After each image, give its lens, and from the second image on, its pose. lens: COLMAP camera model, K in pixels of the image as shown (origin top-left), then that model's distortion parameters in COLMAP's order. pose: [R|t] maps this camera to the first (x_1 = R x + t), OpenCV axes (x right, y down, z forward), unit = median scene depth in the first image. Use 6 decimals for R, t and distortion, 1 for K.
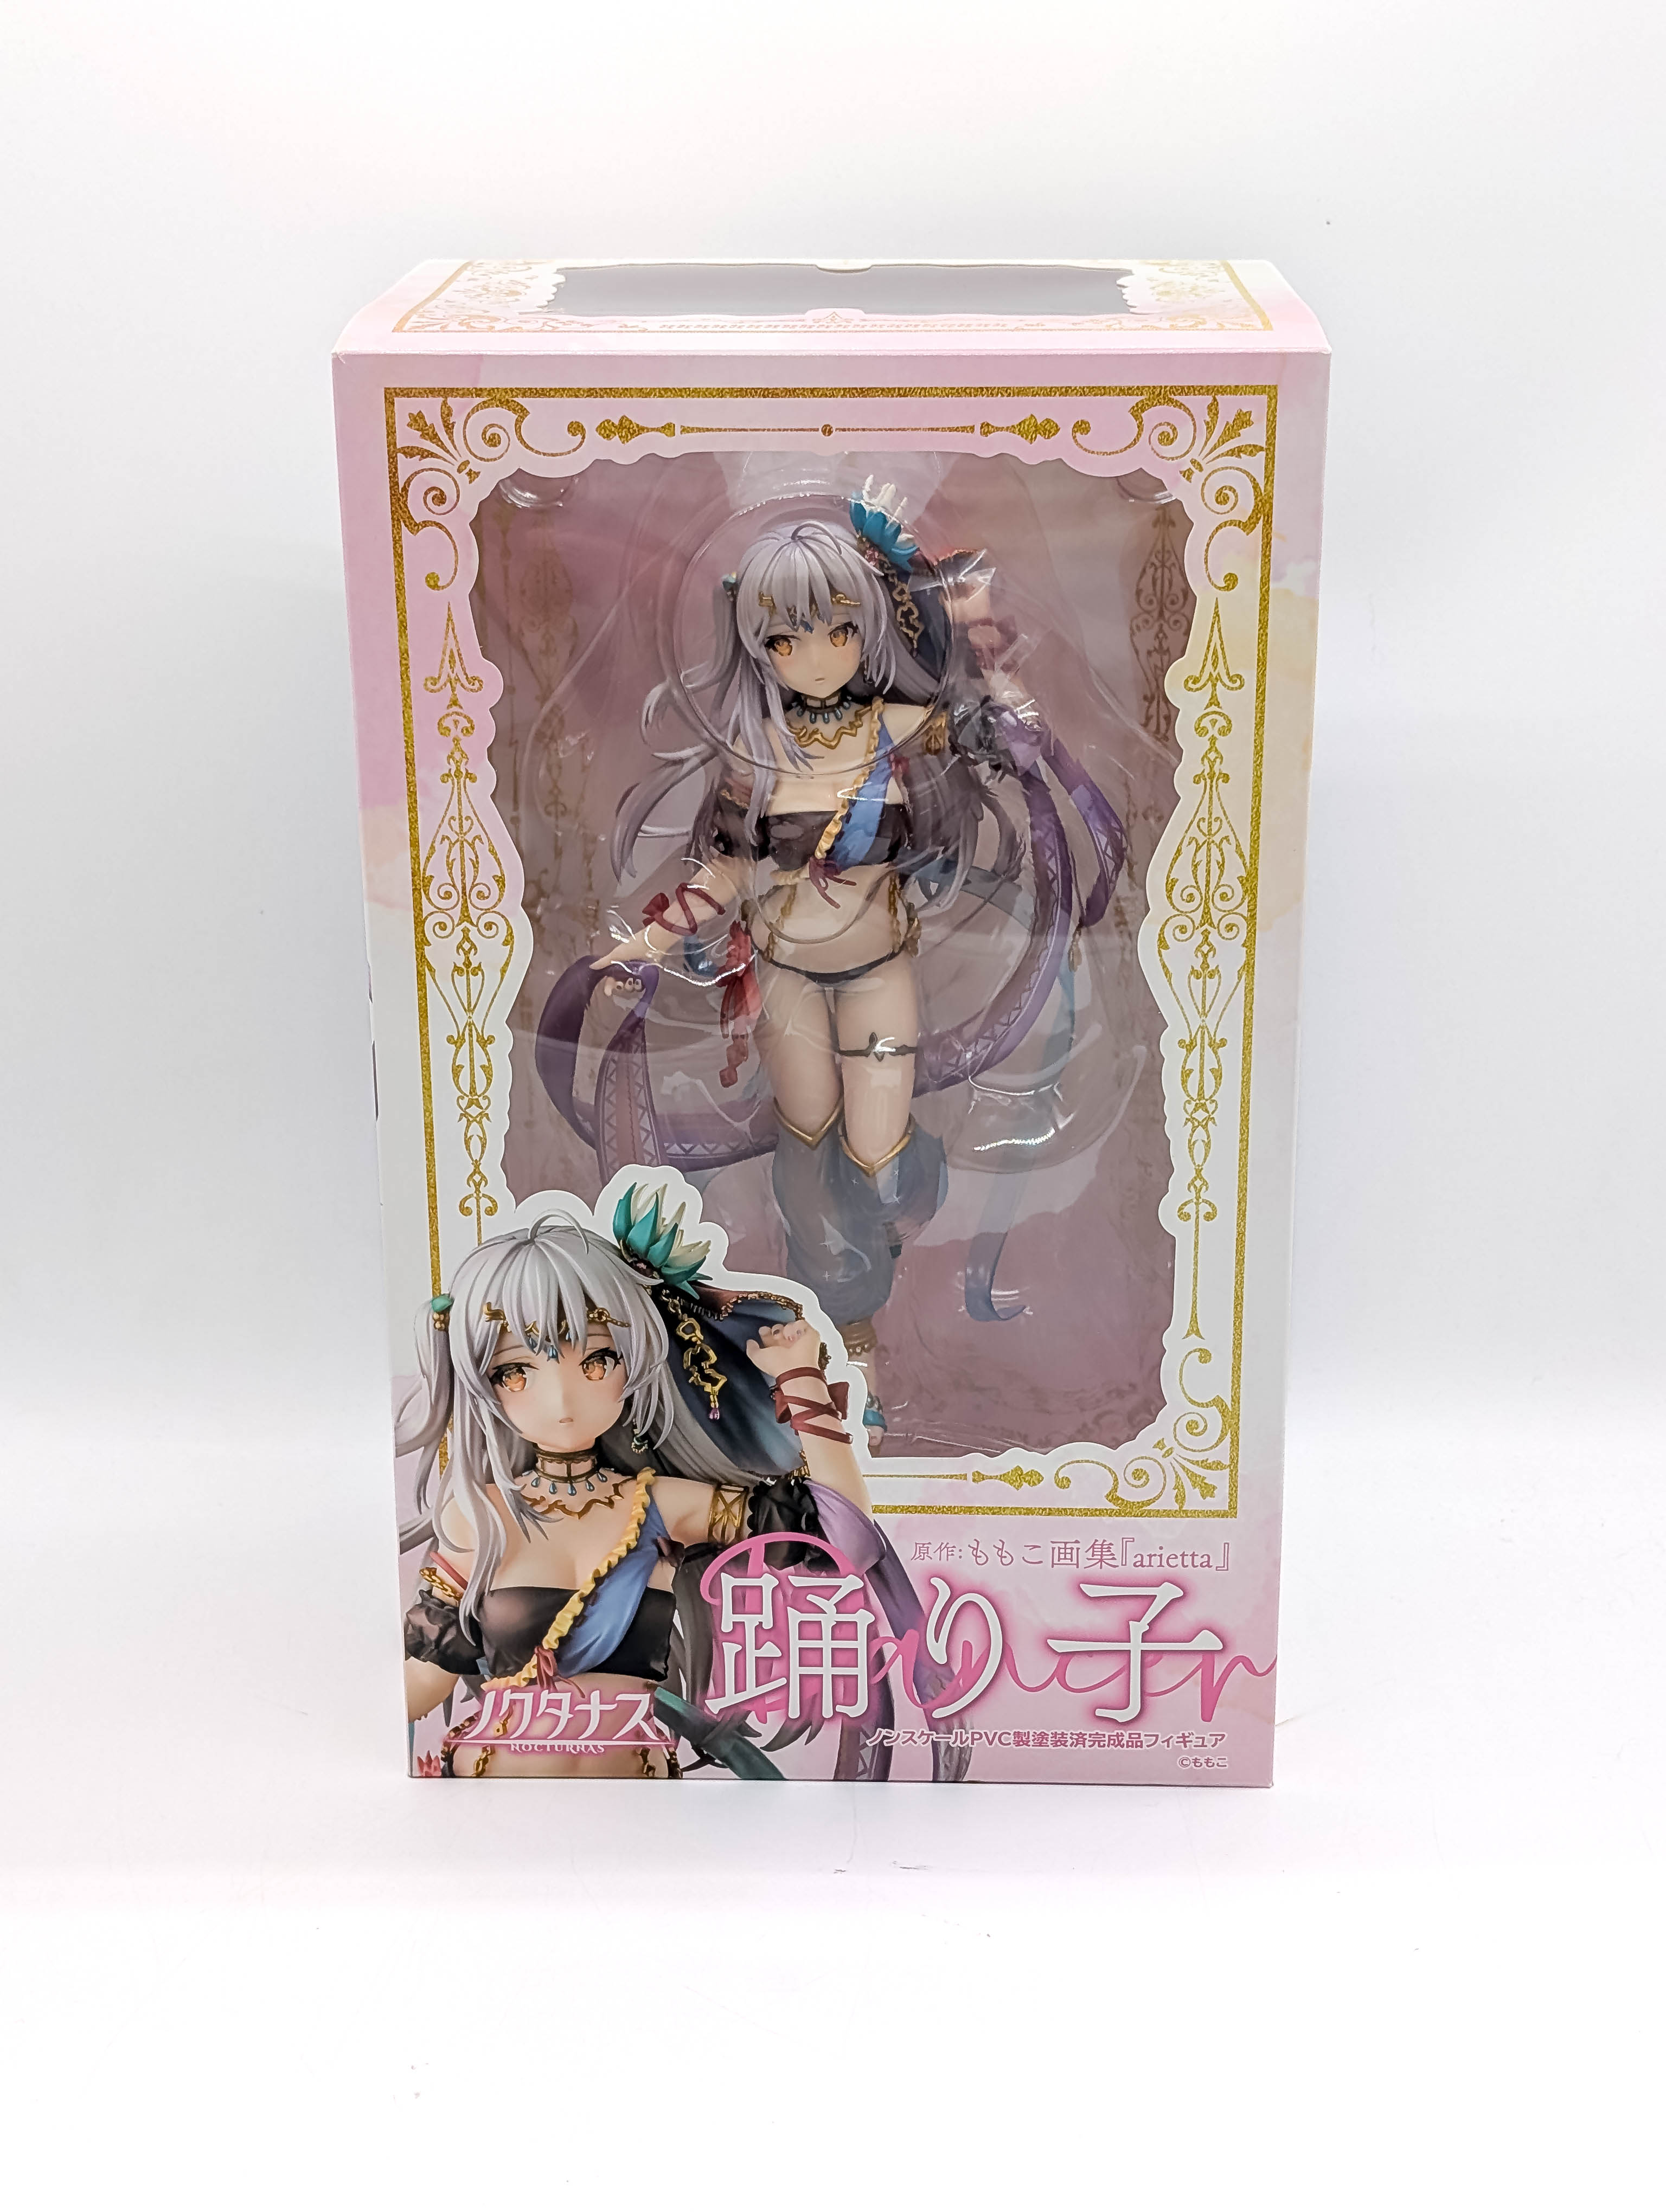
lens RADIAL K [[3205.4, 0, 837.5], [0, 3205.4, 1099.9], [0, 0, 1]] dist [0.143938, 0.000000]
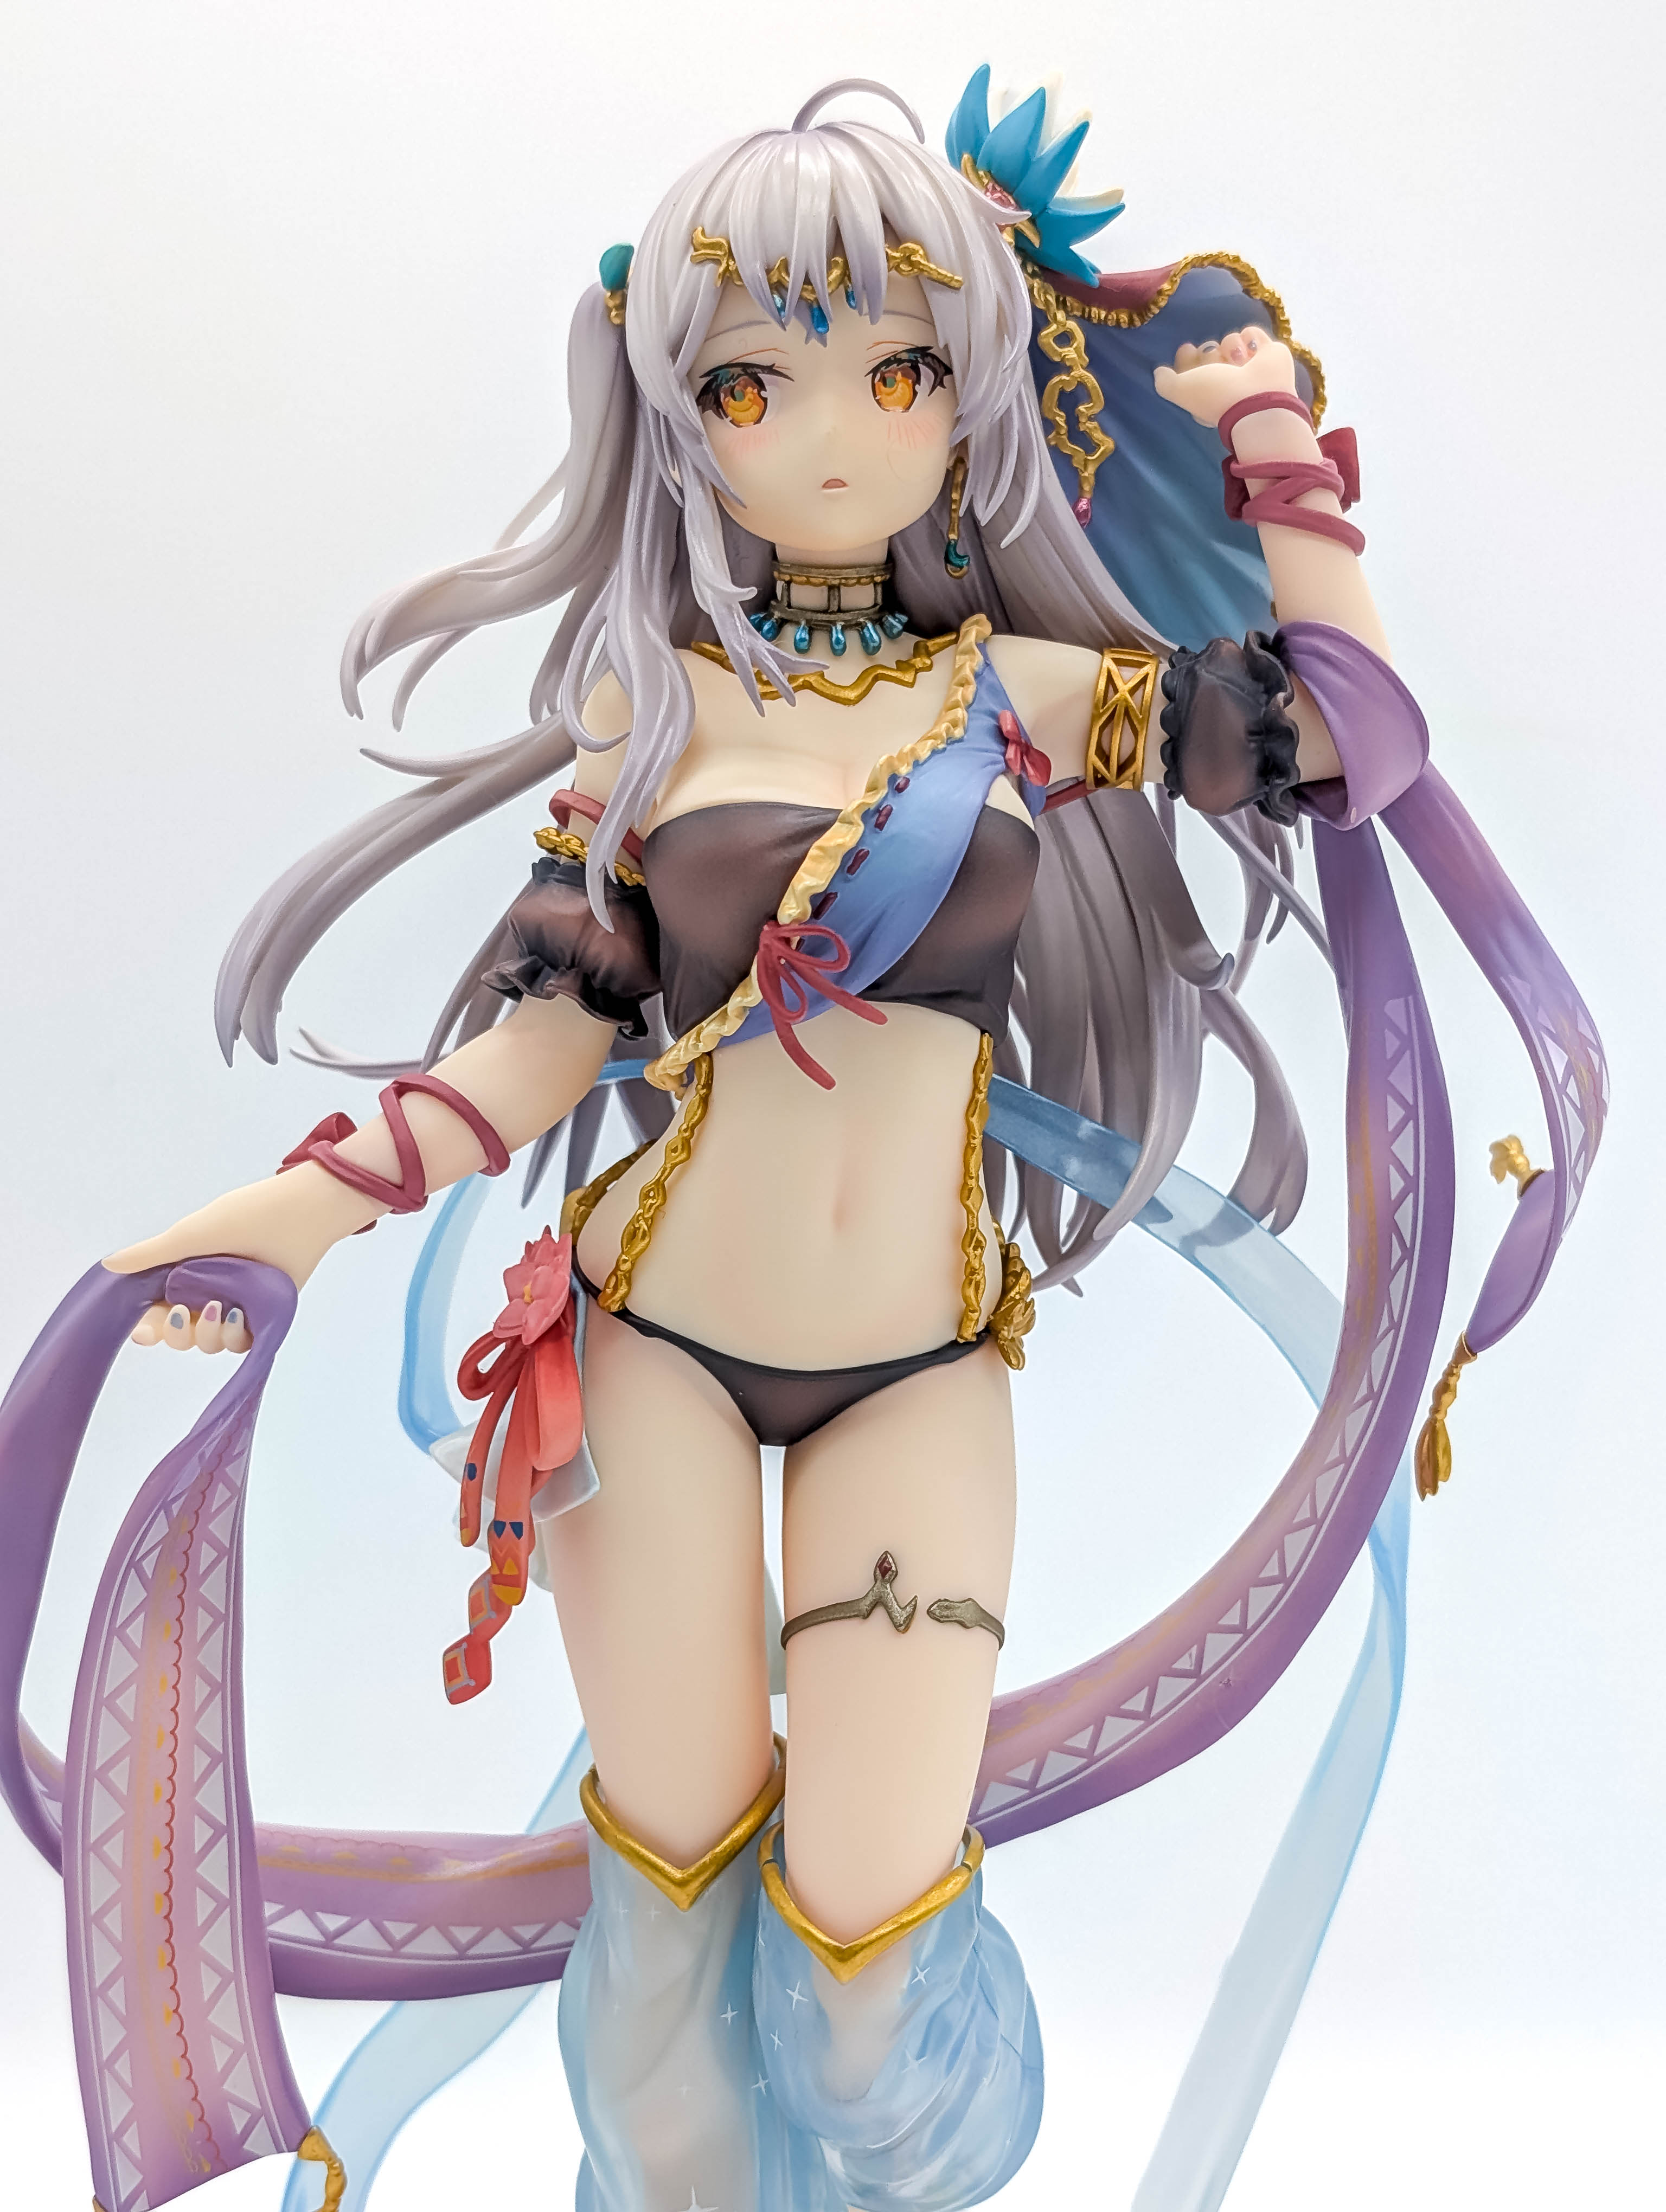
lens RADIAL K [[3622.2, 0, 874.2], [0, 3622.2, 1100.9], [0, 0, 1]] dist [0.069163, 0.000000]
pose [[0.995777, 0.090849, 0.013224, -0.000026], [-0.077323, 0.907589, -0.412678, 0.103020], [-0.049493, 0.409913, 0.910781, 0.639333]]
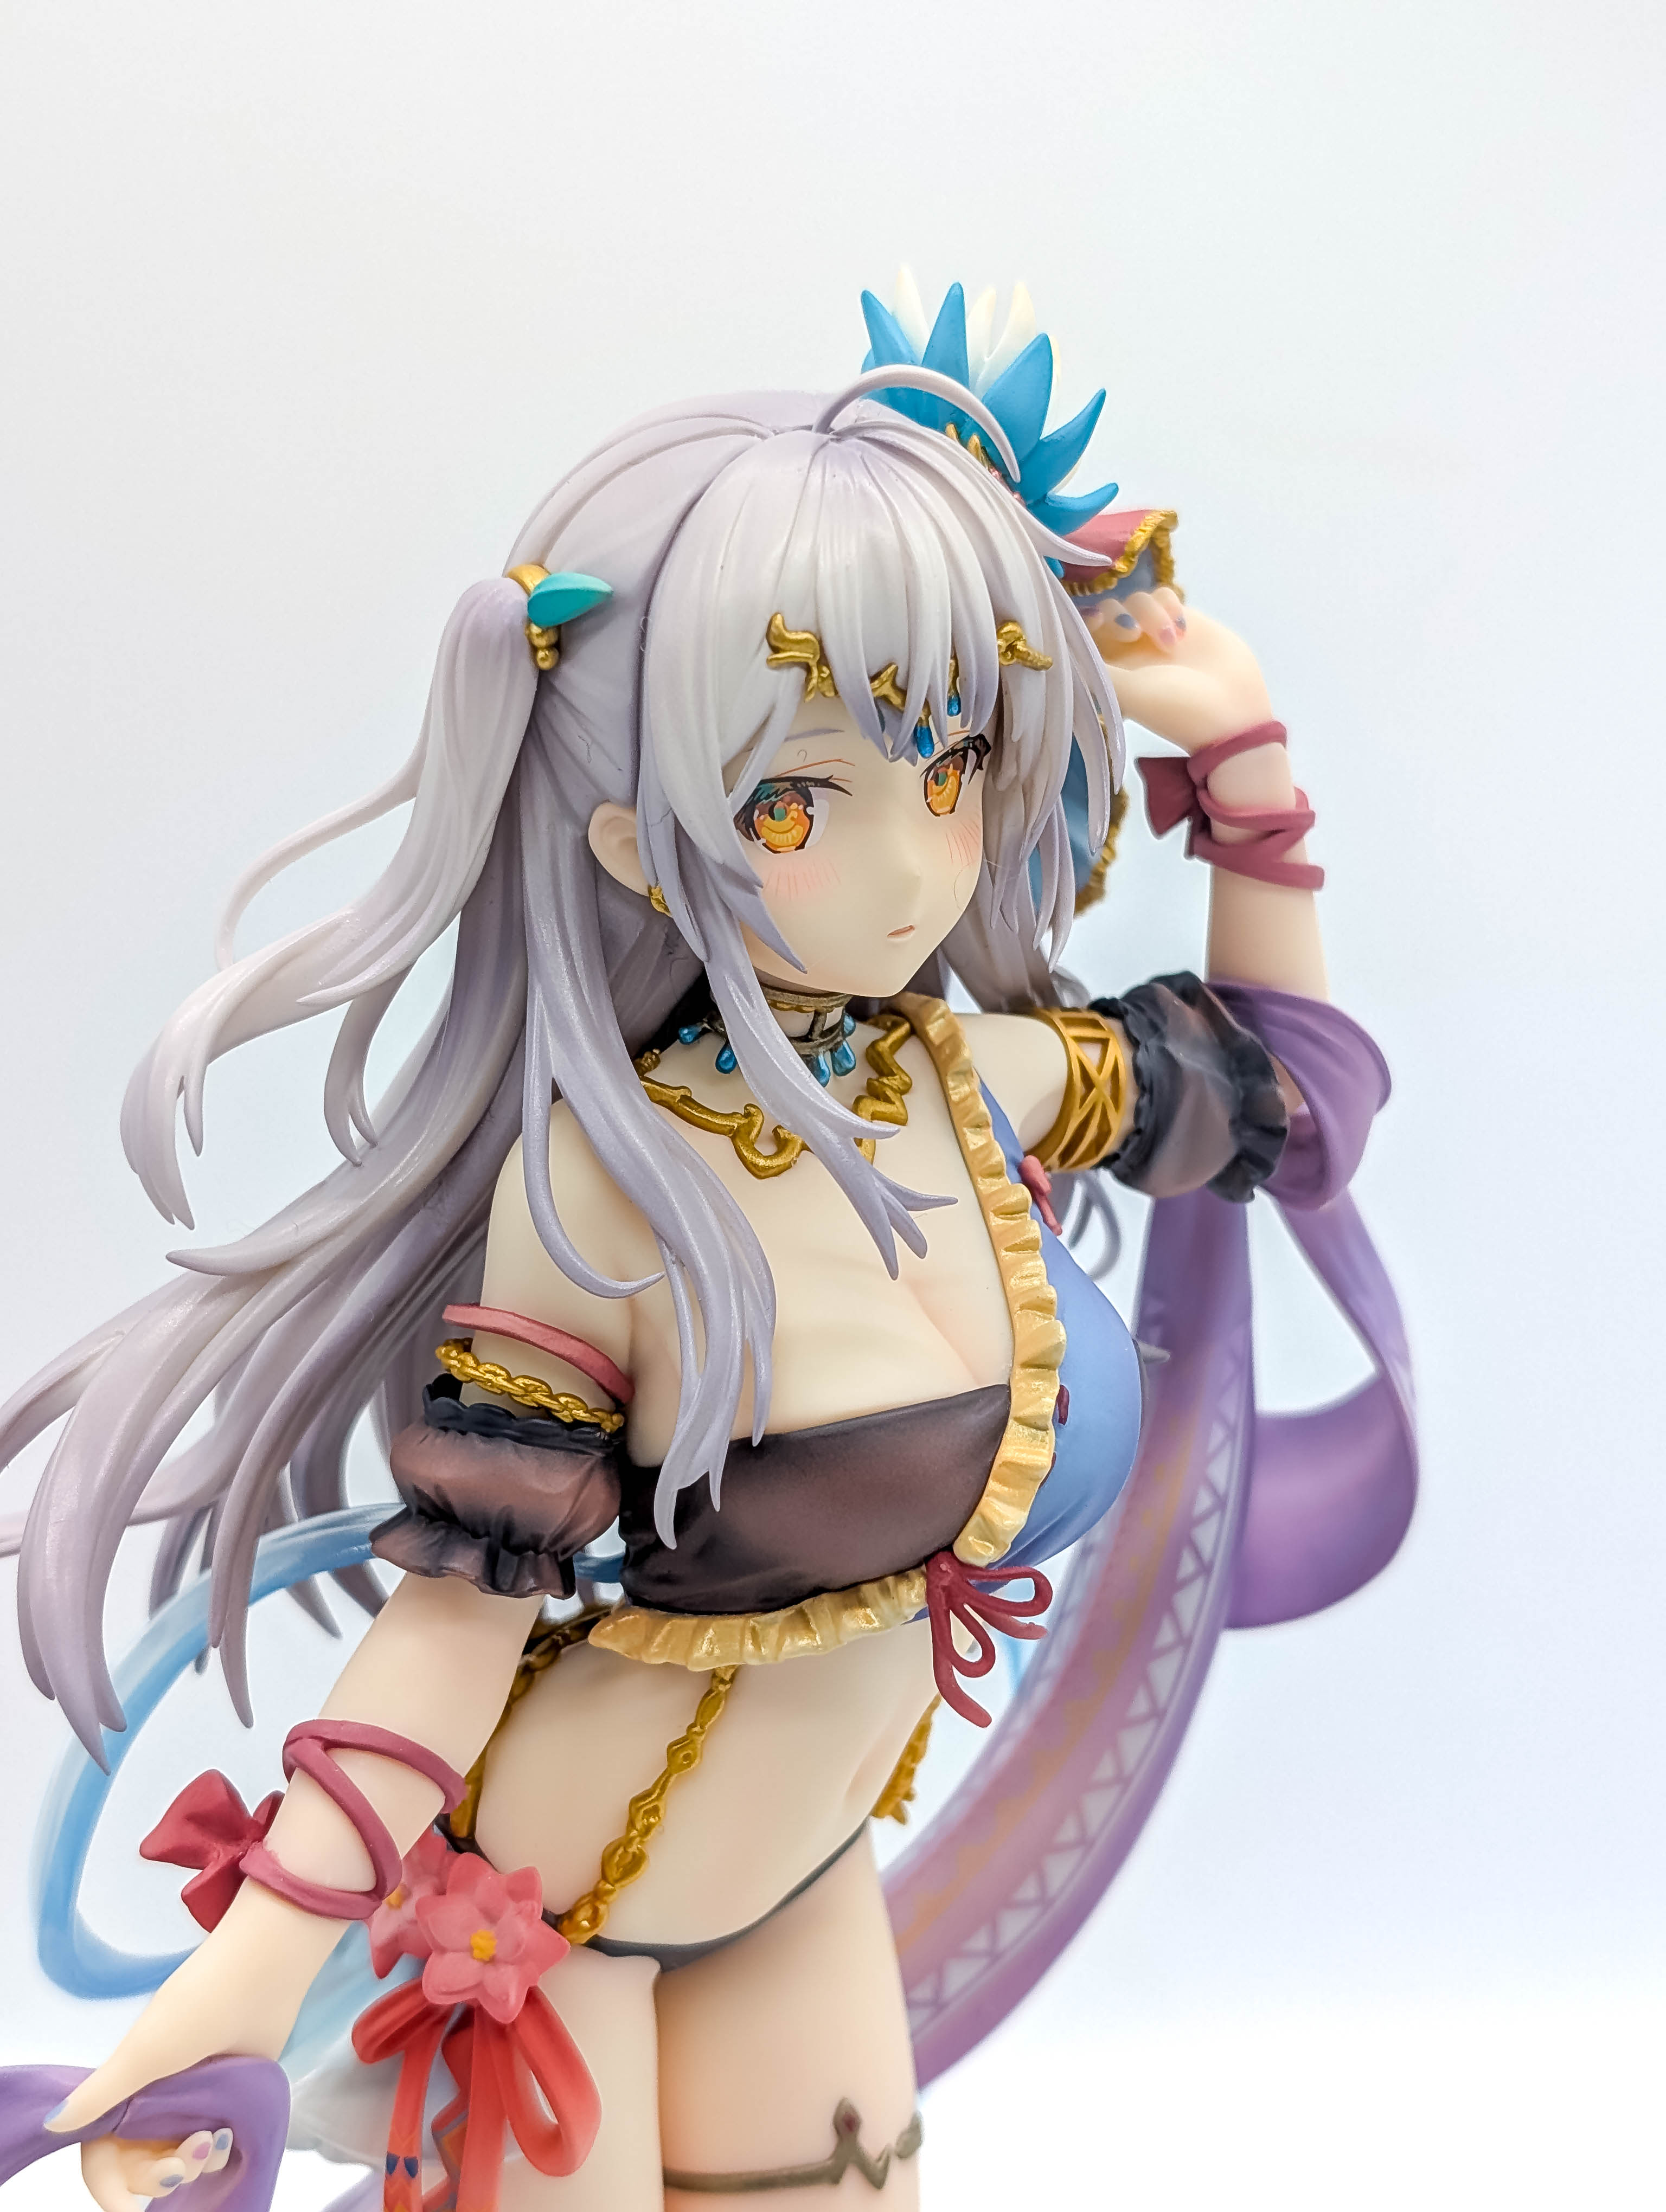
lens RADIAL K [[3622.2, 0, 870.0], [0, 3622.2, 1036.5], [0, 0, 1]] dist [0.069163, 0.000000]
pose [[0.773658, -0.057438, 0.630995, -0.205759], [0.146897, 0.985008, -0.090446, -0.091928], [-0.616340, 0.162665, 0.770497, 0.745958]]
